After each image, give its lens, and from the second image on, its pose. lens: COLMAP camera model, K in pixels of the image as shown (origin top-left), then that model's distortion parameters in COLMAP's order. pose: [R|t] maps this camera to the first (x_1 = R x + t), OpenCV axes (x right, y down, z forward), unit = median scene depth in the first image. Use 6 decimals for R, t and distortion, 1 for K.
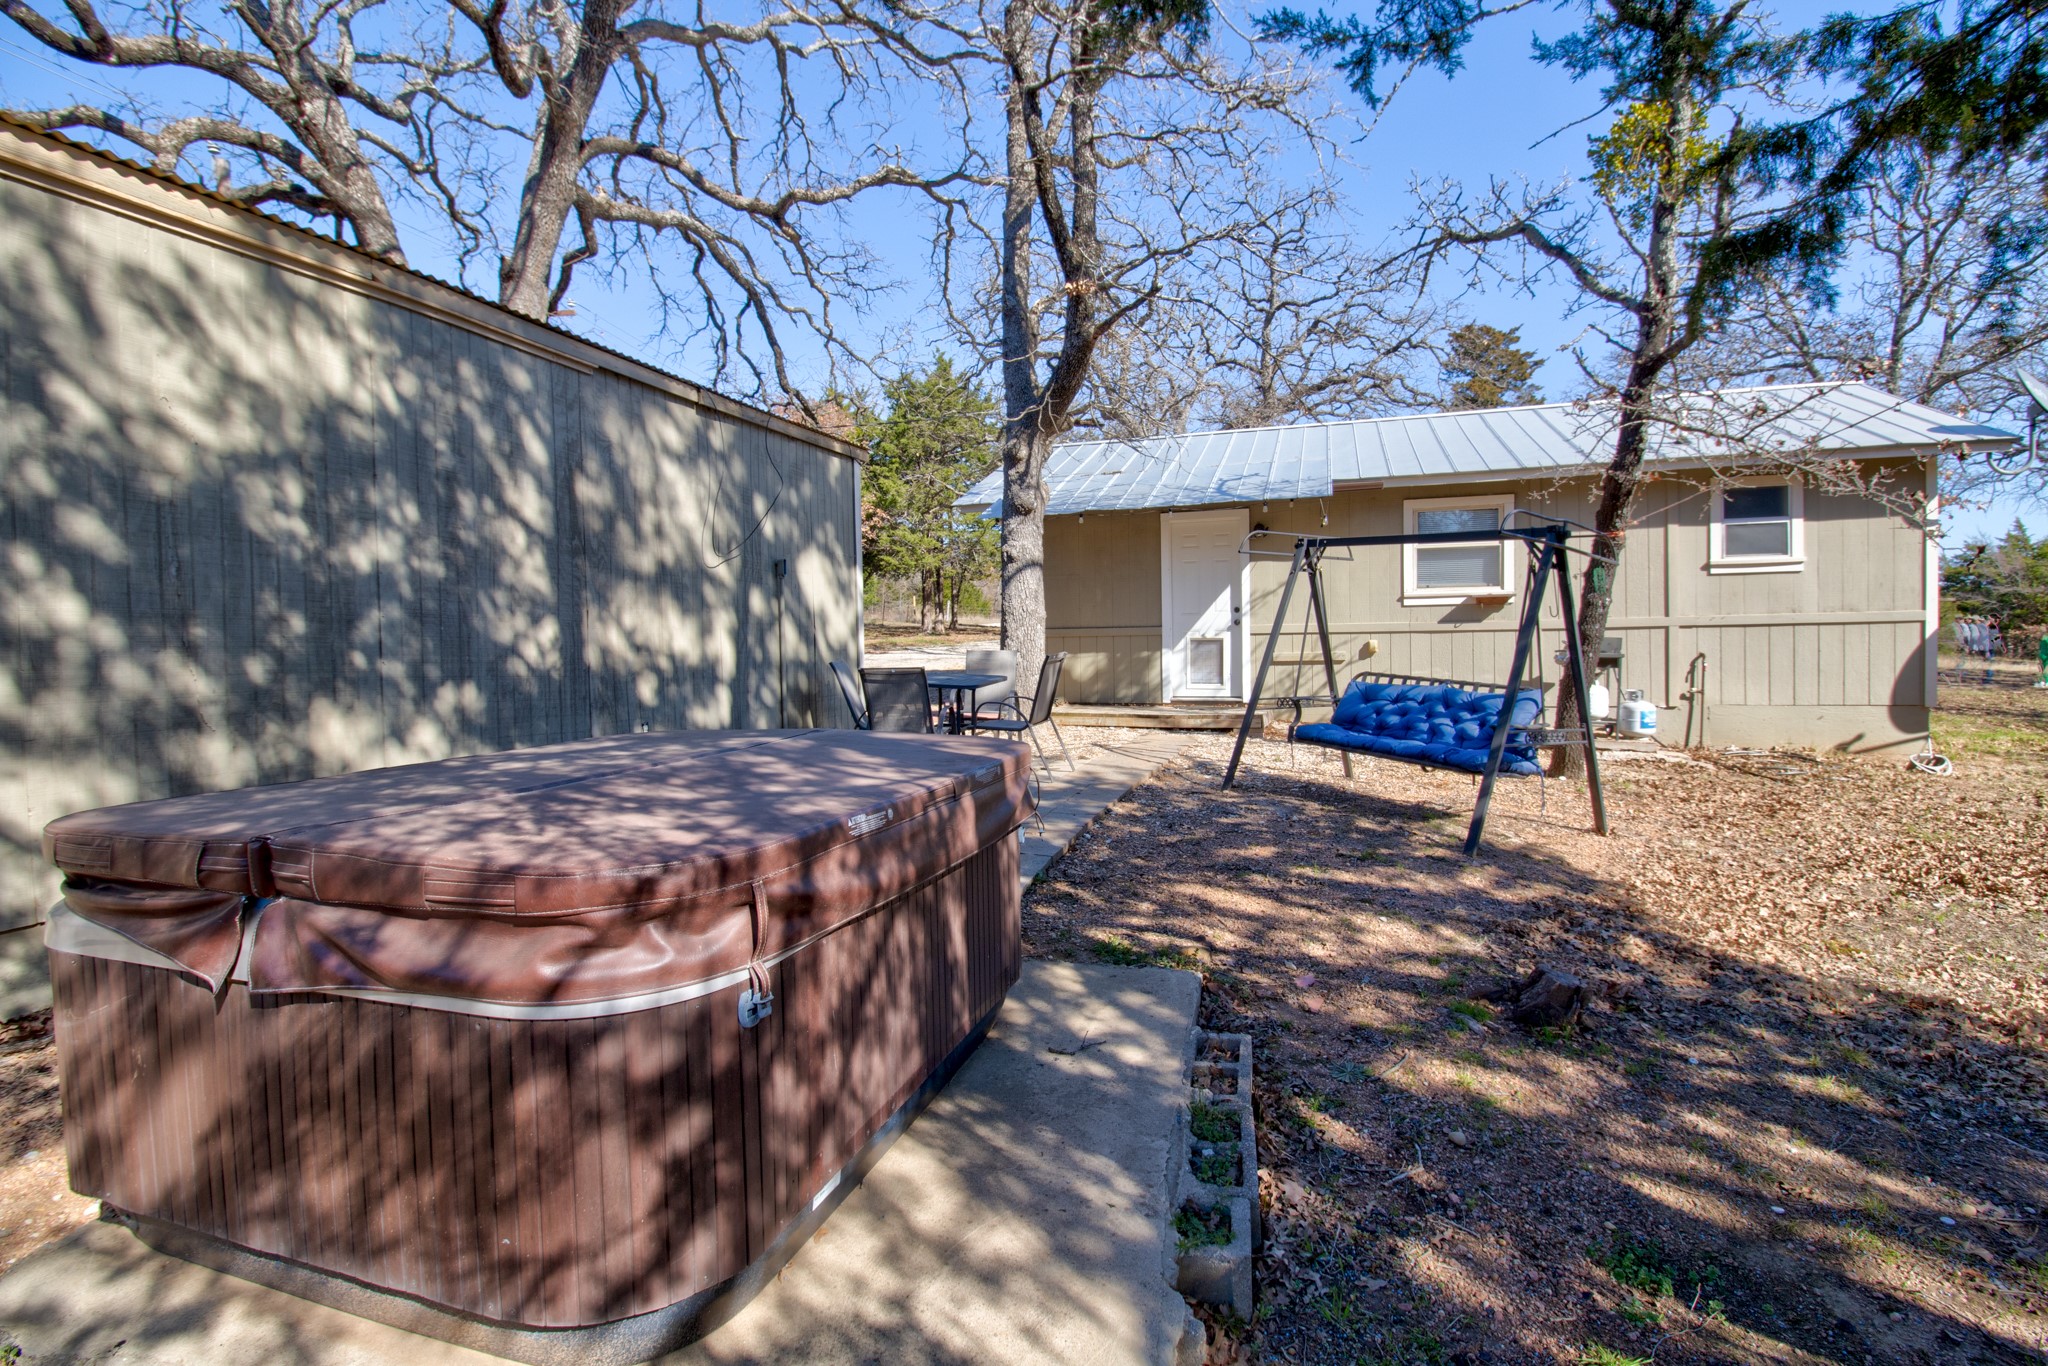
lens RADIAL K [[961.5, 0, 1022.5], [0, 961.5, 657.9], [0, 0, 1]] dist [-0.023329, -0.000509]
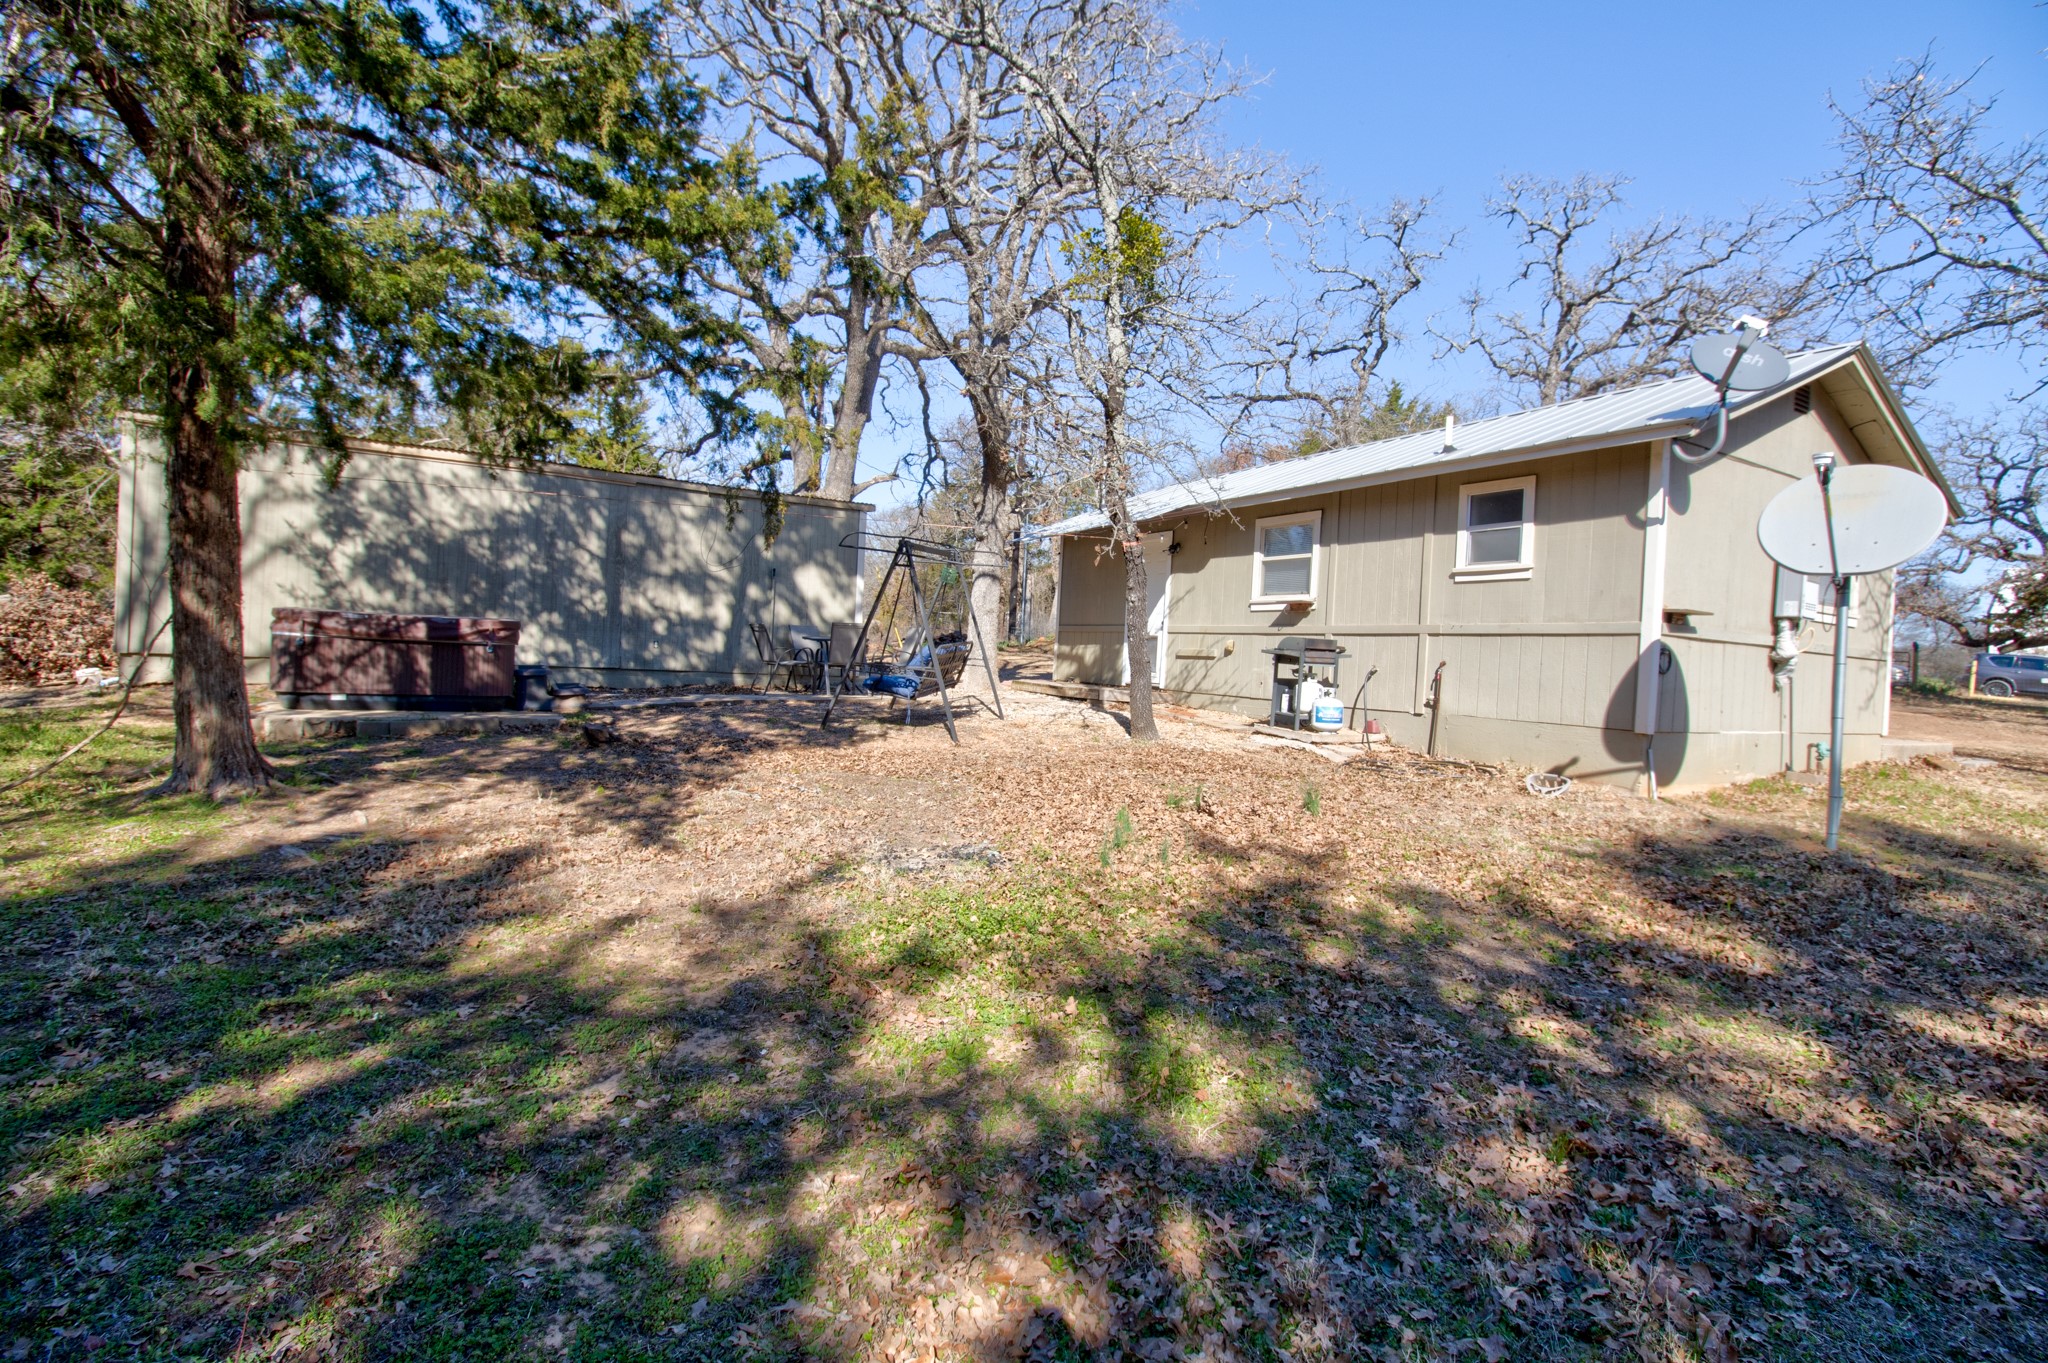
lens RADIAL K [[946.4, 0, 1024.5], [0, 946.4, 656.0], [0, 0, 1]] dist [0.000360, -0.009981]
pose [[0.739115, 0.053990, -0.671412, 2.433145], [-0.078361, 0.996906, -0.006099, 0.068175], [0.669006, 0.057121, 0.741059, -0.059738]]
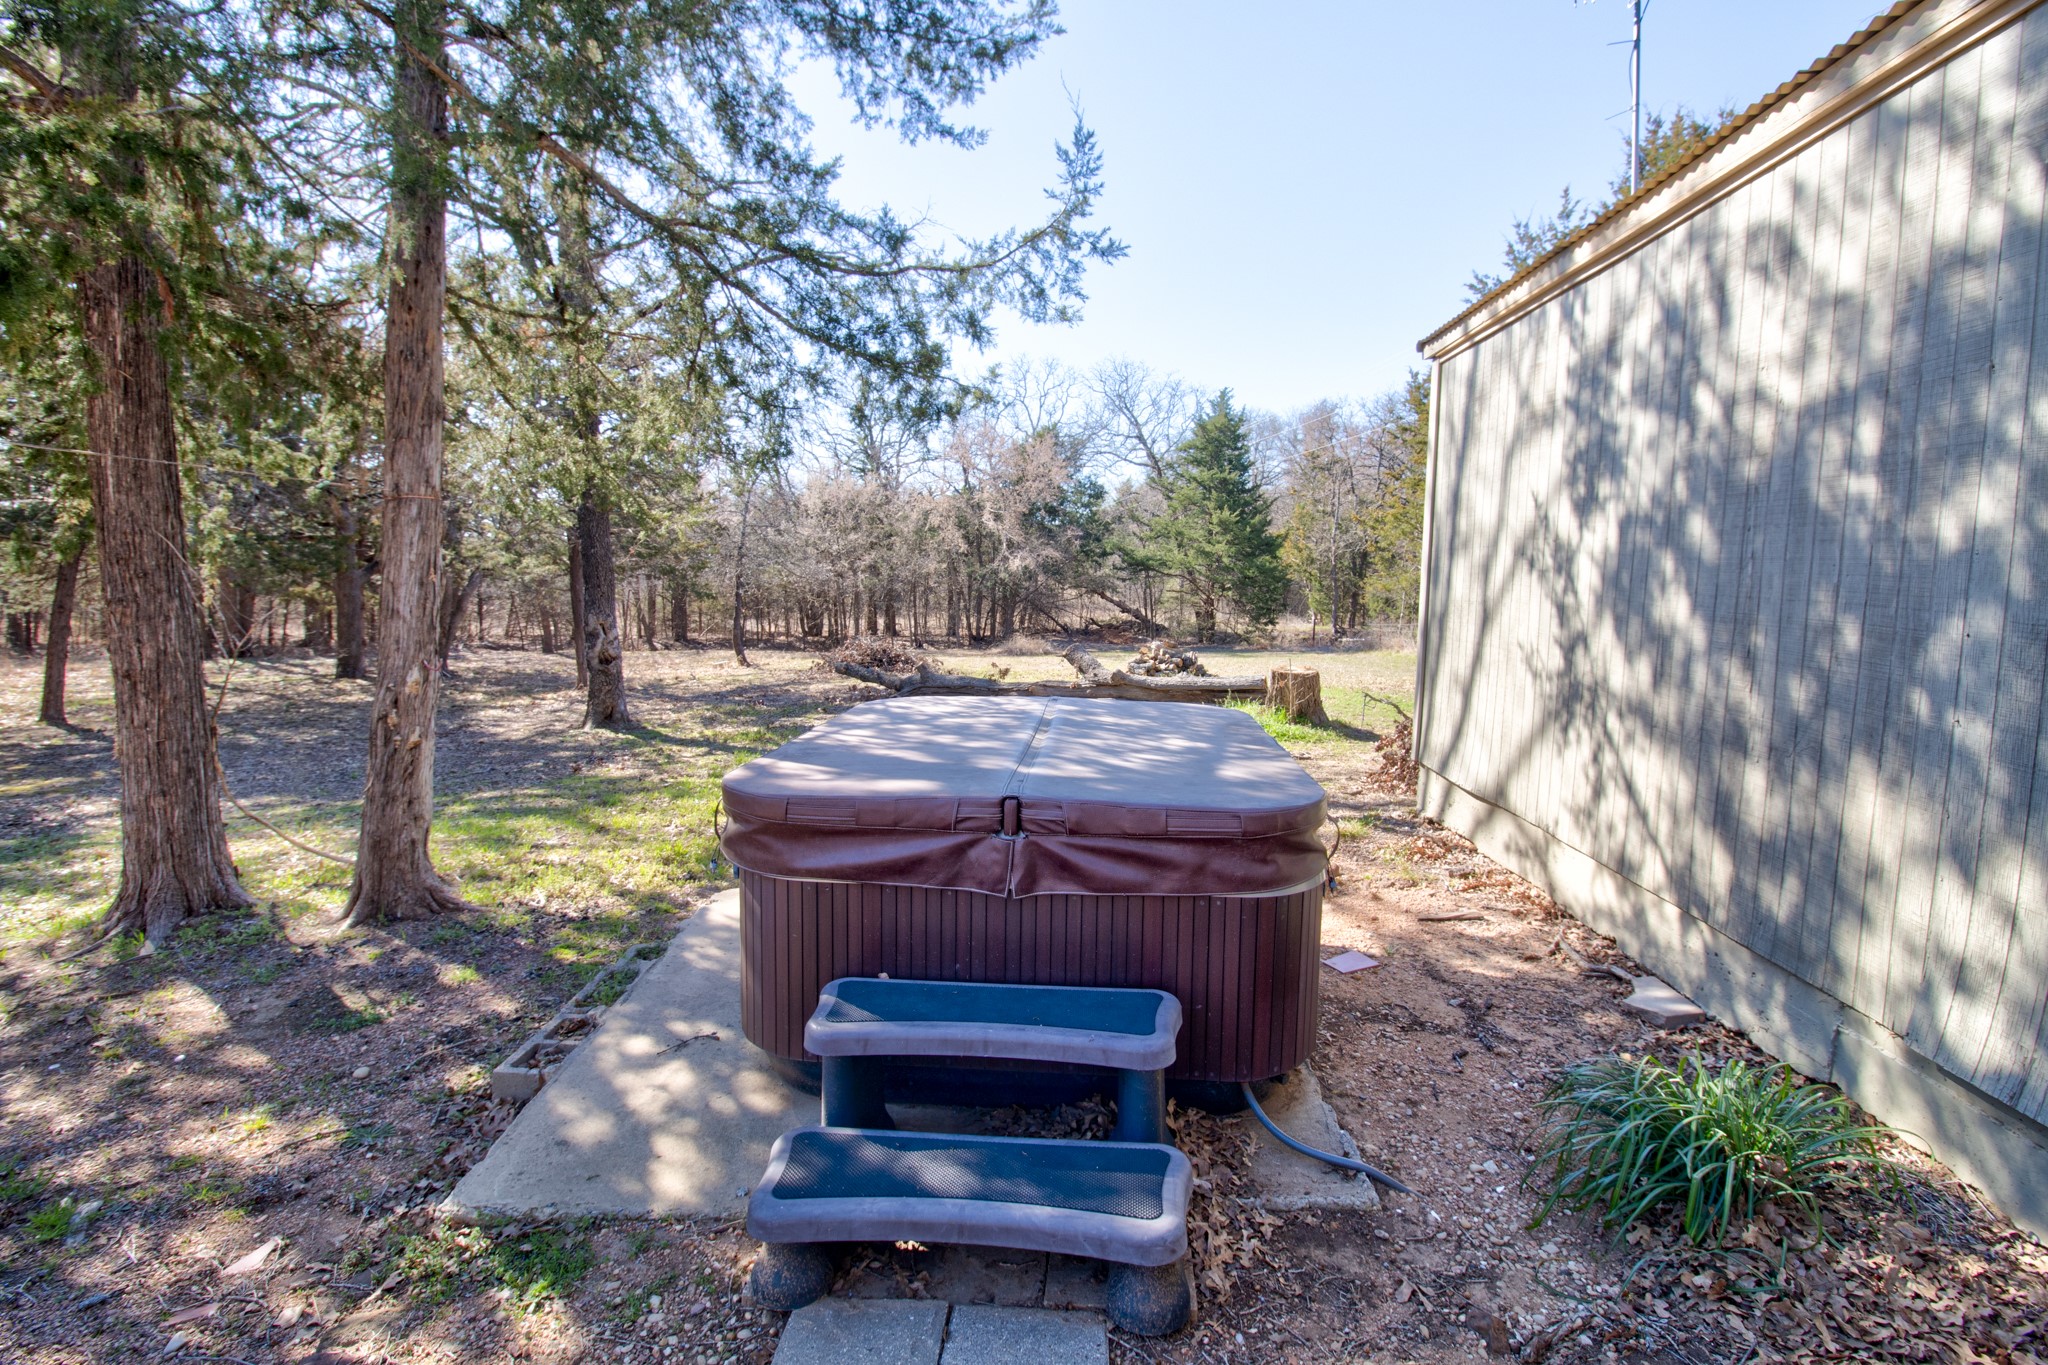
lens RADIAL K [[946.4, 0, 1024.5], [0, 946.4, 657.0], [0, 0, 1]] dist [0.000360, -0.009981]
pose [[-0.968760, 0.022304, -0.246994, -0.033317], [-0.006629, 0.993263, 0.115693, -0.090540], [0.247911, 0.113716, -0.962086, 1.439755]]
